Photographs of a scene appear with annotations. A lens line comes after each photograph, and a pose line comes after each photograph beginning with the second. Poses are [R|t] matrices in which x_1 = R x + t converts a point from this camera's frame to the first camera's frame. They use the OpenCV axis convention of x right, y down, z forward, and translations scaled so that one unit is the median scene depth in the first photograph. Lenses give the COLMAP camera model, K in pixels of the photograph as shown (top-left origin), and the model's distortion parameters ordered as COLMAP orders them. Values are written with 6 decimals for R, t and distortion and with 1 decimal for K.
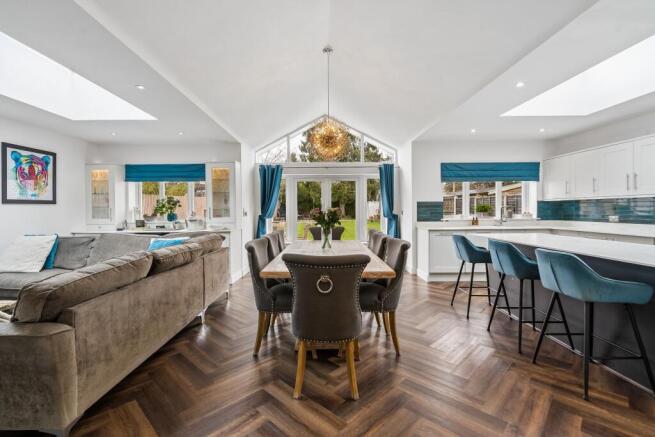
lens RADIAL K [[304.1, 0, 328.7], [0, 304.1, 214.3], [0, 0, 1]] dist [0.001737, 0.000873]
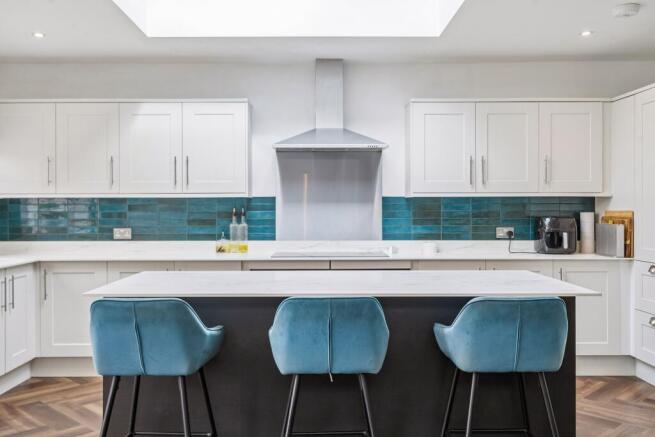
lens RADIAL K [[625.0, 0, 329.0], [0, 625.0, 219.1], [0, 0, 1]] dist [0.001036, 0.000000]
pose [[-0.000555, -0.001985, 0.999998, -0.173666], [0.015516, 0.999878, 0.001993, -0.007584], [-0.999879, 0.015517, -0.000524, 0.525122]]
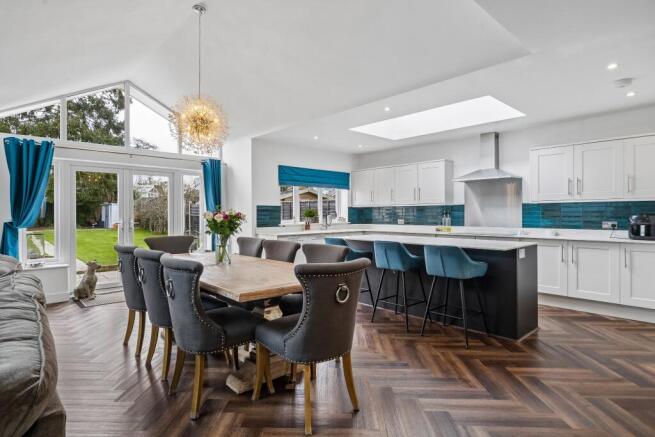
lens RADIAL K [[355.8, 0, 324.6], [0, 355.8, 217.3], [0, 0, 1]] dist [0.000453, -0.000568]
pose [[0.734976, -0.000766, 0.678093, -0.283075], [0.006436, 0.999962, -0.005846, 0.001954], [-0.678063, 0.008661, 0.734953, 0.087203]]
